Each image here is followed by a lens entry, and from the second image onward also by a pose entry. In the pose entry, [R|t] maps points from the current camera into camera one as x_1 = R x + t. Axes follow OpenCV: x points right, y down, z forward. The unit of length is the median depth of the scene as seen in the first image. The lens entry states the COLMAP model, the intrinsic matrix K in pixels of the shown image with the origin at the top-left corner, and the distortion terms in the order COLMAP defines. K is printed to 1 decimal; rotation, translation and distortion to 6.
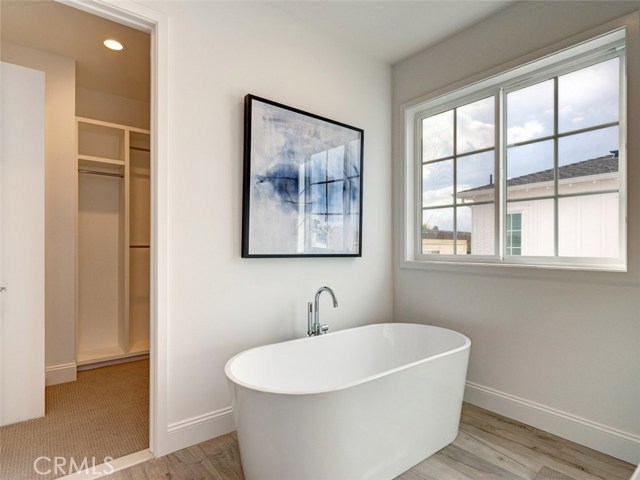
lens RADIAL K [[346.6, 0, 318.6], [0, 346.6, 242.4], [0, 0, 1]] dist [0.001725, -0.000089]
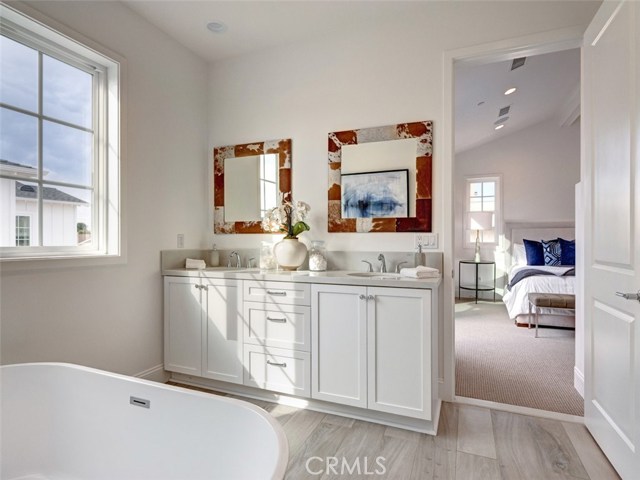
lens RADIAL K [[346.6, 0, 319.7], [0, 346.6, 239.4], [0, 0, 1]] dist [0.001725, -0.000089]
pose [[-0.488933, -0.007821, 0.872287, -0.495166], [-0.007598, 0.999960, 0.004707, 0.012243], [-0.872288, -0.004326, -0.488972, 0.813998]]
